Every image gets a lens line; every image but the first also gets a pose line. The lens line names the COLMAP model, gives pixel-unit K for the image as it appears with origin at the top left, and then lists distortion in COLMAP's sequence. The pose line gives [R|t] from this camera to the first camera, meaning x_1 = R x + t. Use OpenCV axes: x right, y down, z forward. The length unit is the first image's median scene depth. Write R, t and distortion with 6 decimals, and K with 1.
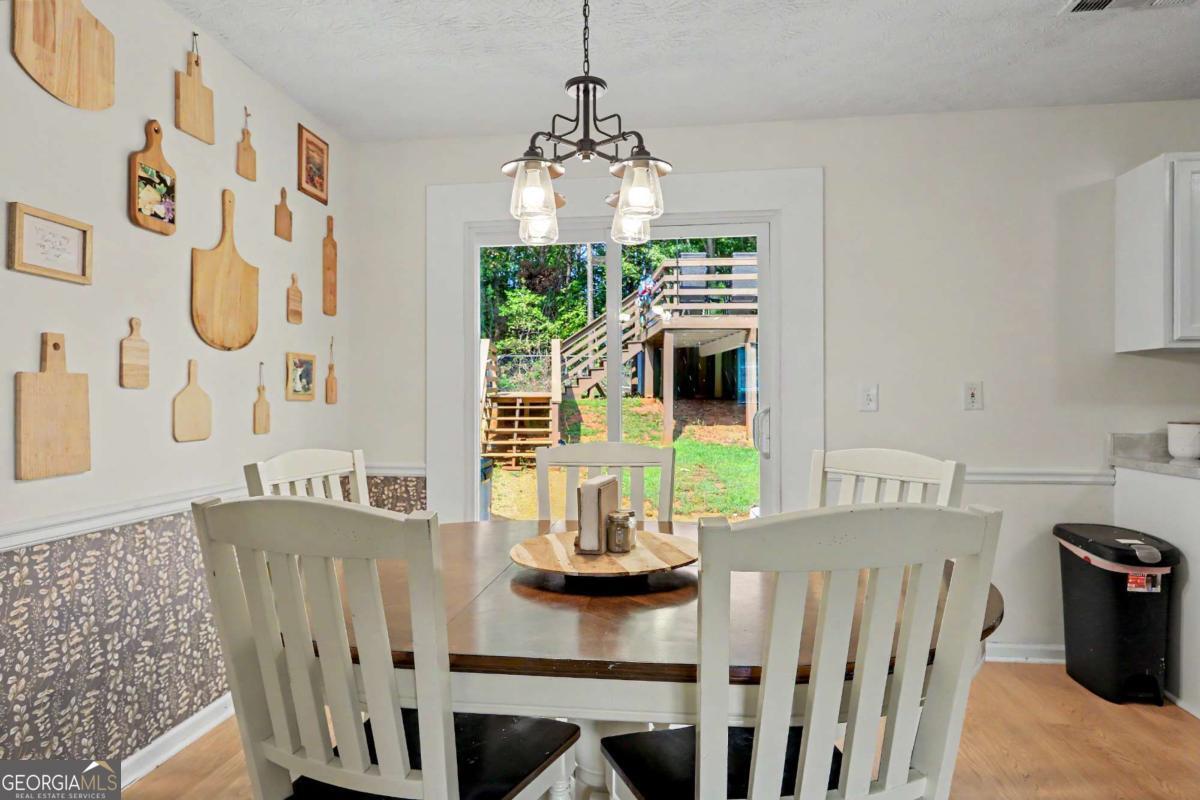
lens RADIAL K [[676.8, 0, 601.1], [0, 676.8, 395.6], [0, 0, 1]] dist [0.002898, 0.000999]
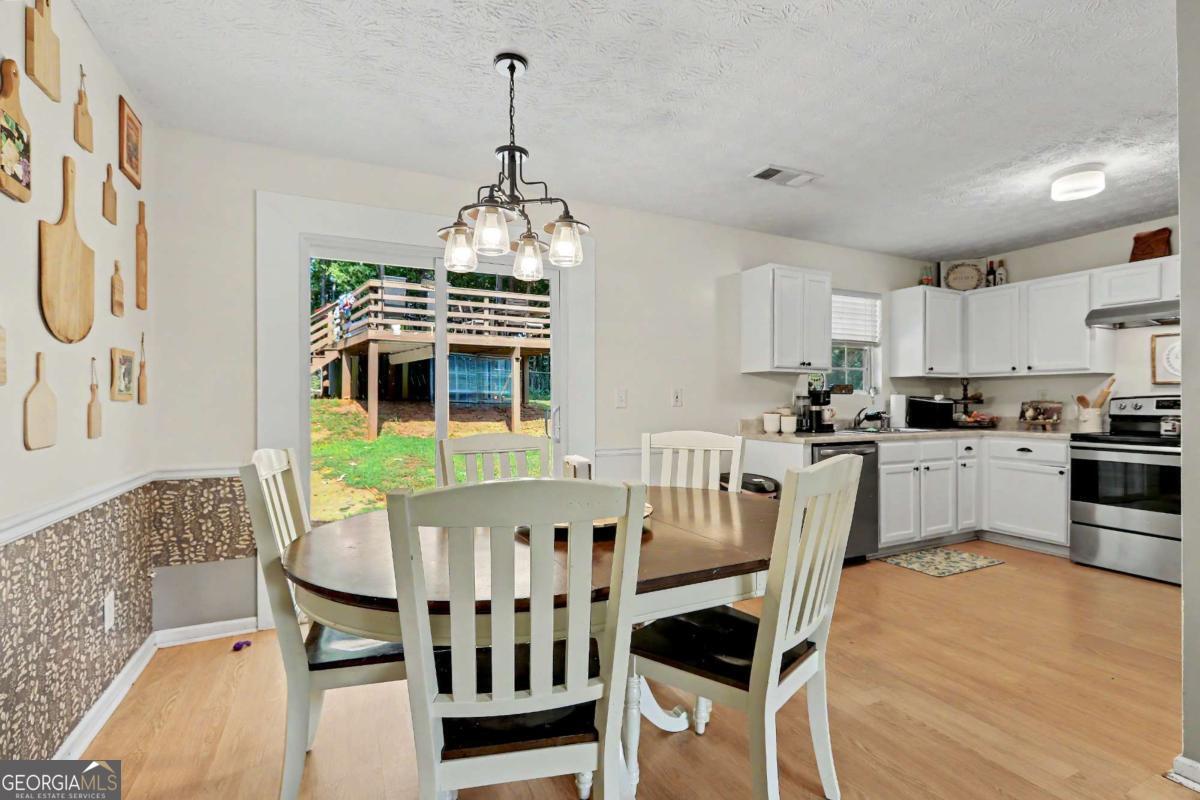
lens RADIAL K [[539.1, 0, 600.0], [0, 539.1, 400.0], [0, 0, 1]] dist [0.002717, 0.001017]
pose [[0.837893, -0.000092, 0.545834, -0.310807], [-0.002366, 0.999990, 0.003800, 0.001735], [-0.545829, -0.004475, 0.837885, 0.041463]]
